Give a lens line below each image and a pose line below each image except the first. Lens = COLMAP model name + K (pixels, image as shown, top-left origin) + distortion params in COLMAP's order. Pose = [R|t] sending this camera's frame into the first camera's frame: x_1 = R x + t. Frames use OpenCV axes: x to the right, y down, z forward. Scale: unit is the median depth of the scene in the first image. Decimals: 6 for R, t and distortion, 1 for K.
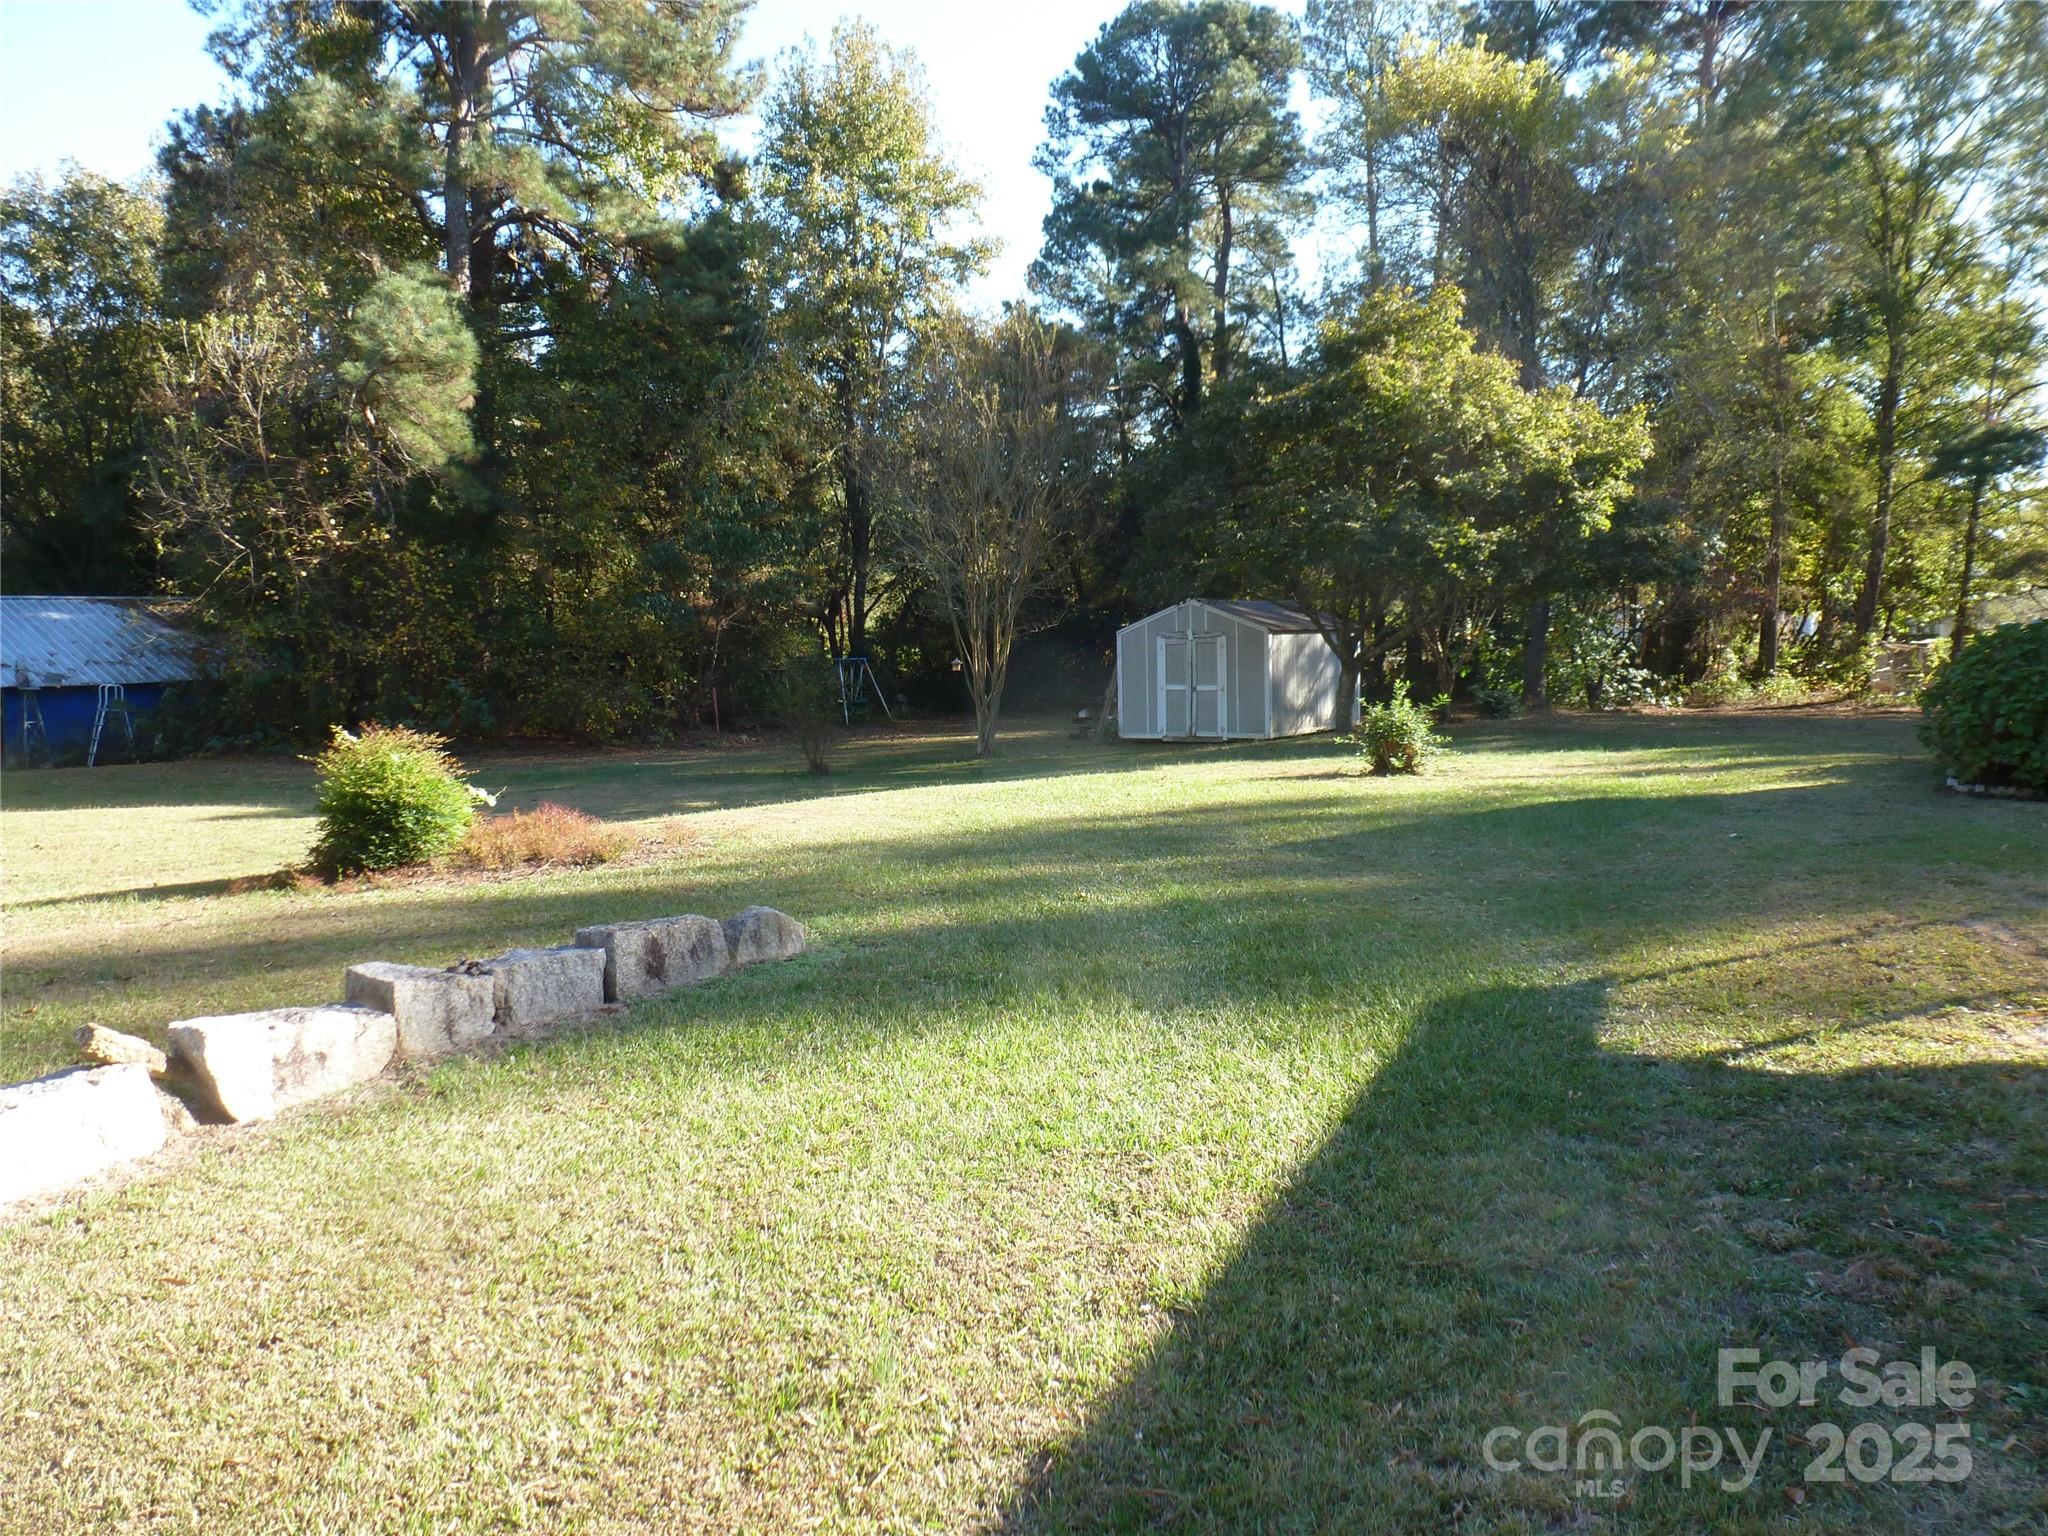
lens RADIAL K [[1478.3, 0, 1031.3], [0, 1478.3, 759.4], [0, 0, 1]] dist [-0.053689, 0.024023]
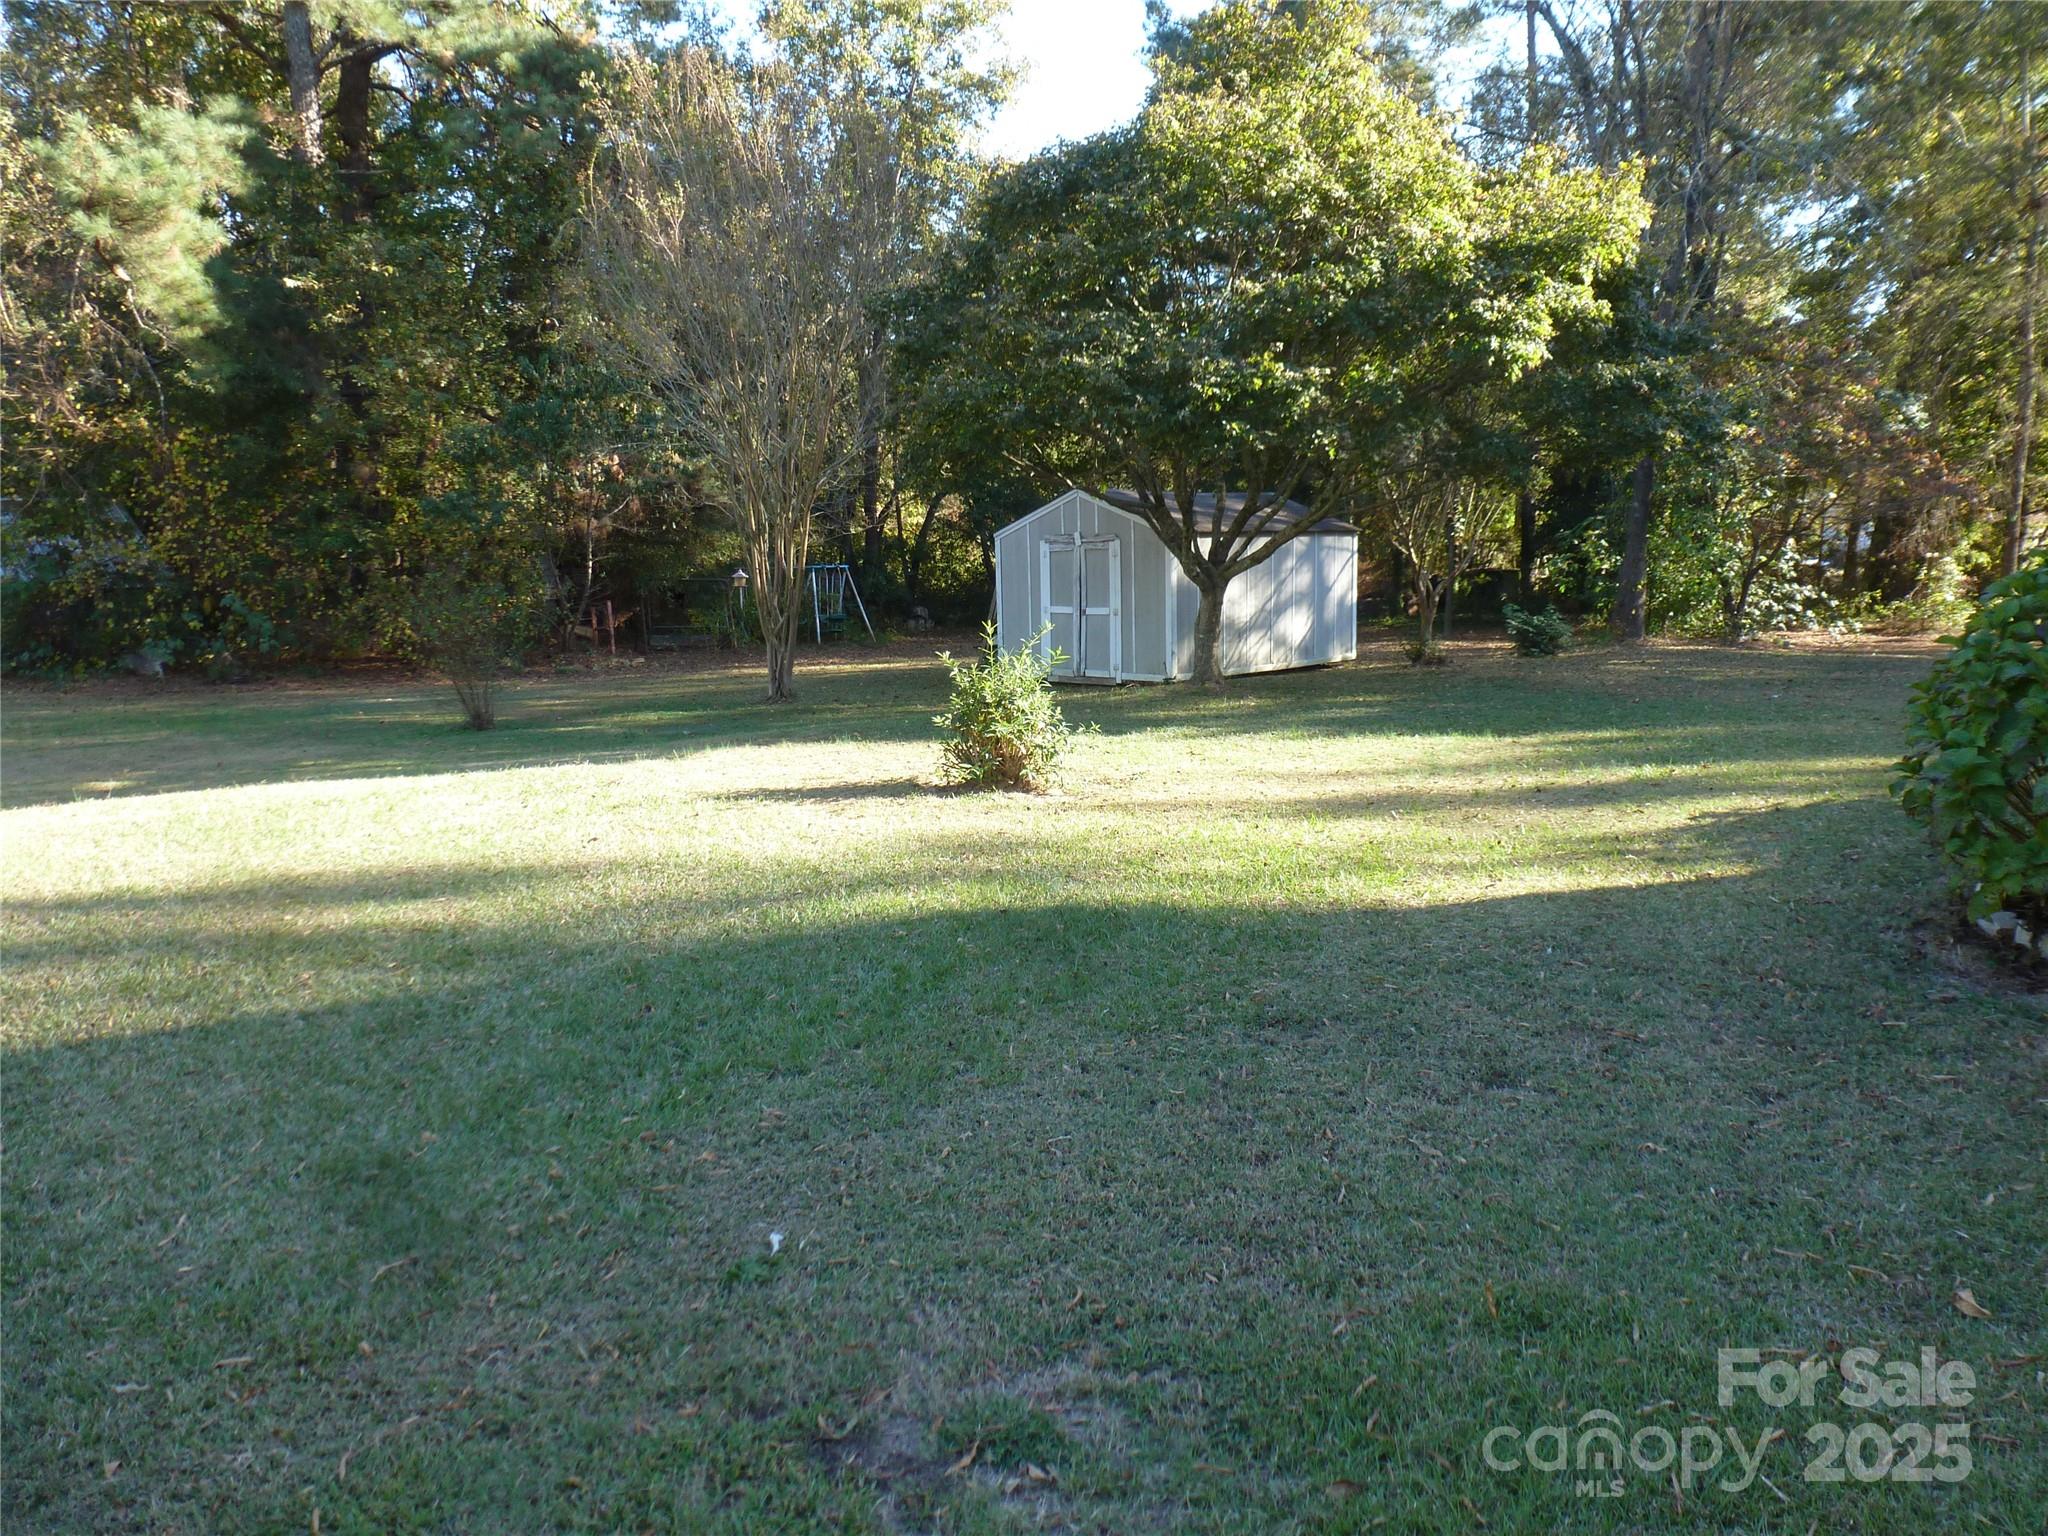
lens RADIAL K [[1478.3, 0, 1021.9], [0, 1478.3, 762.0], [0, 0, 1]] dist [-0.053689, 0.024023]
pose [[0.986115, 0.025906, -0.164032, 0.126339], [-0.014804, 0.997538, 0.068546, -0.014131], [0.165404, -0.065166, 0.984071, 0.159830]]
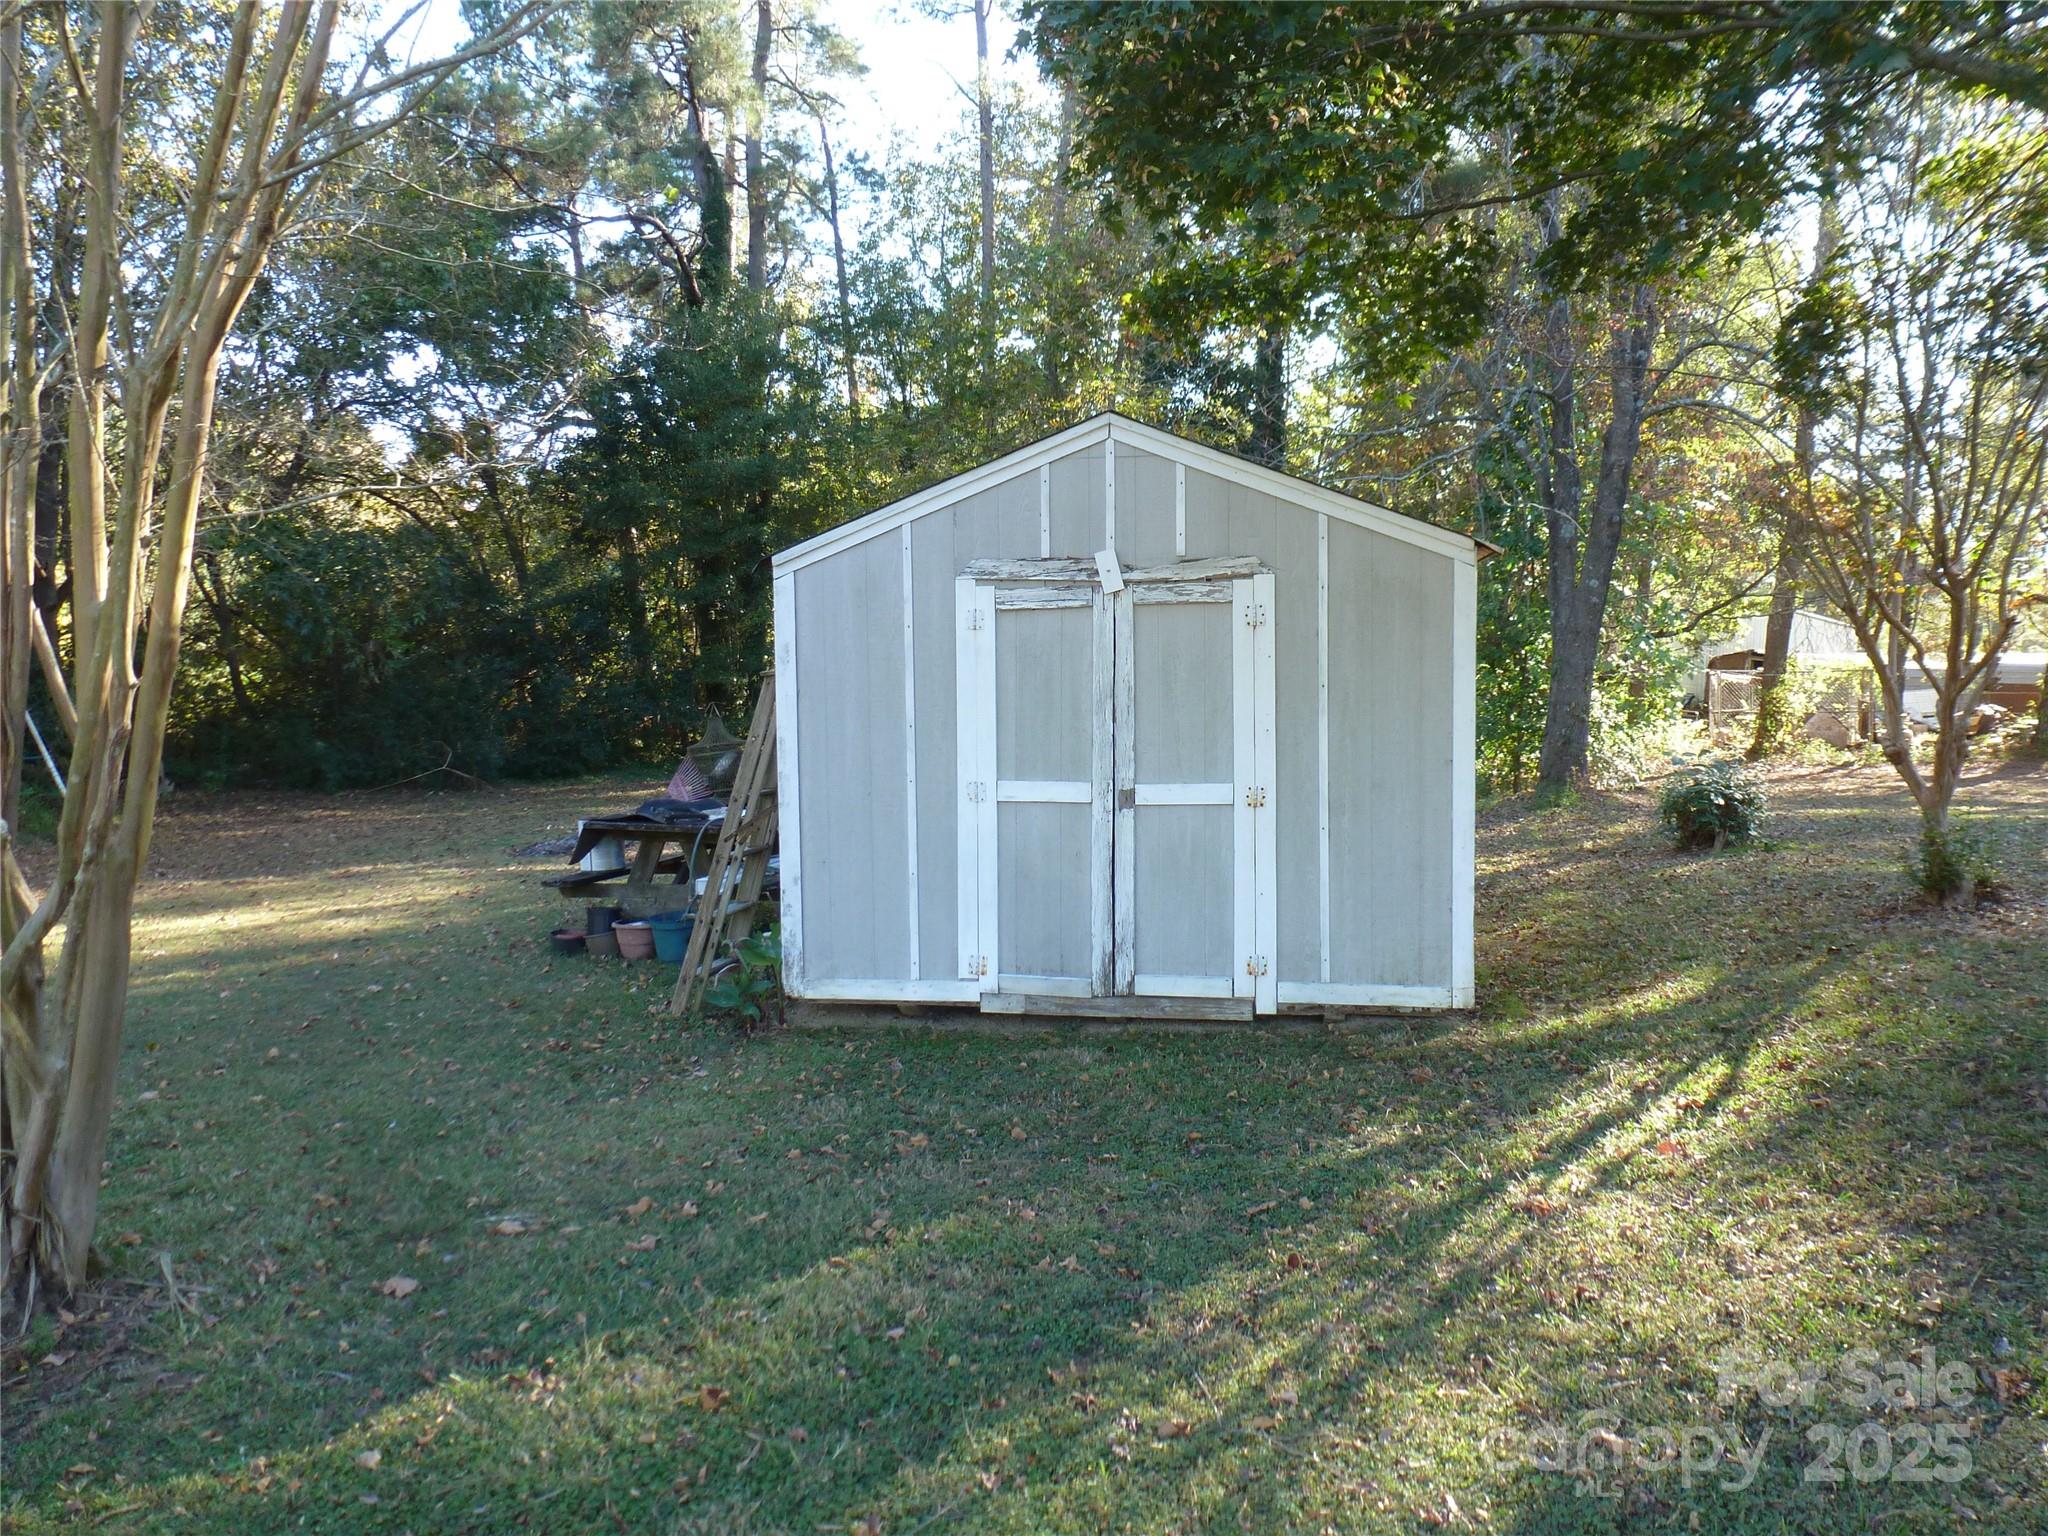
lens RADIAL K [[1478.3, 0, 1024.7], [0, 1478.3, 766.7], [0, 0, 1]] dist [-0.053689, 0.024023]
pose [[0.933853, -0.018490, 0.357180, 0.005910], [0.020805, 0.999780, -0.002640, -0.032414], [-0.357052, 0.009896, 0.934032, 0.483911]]
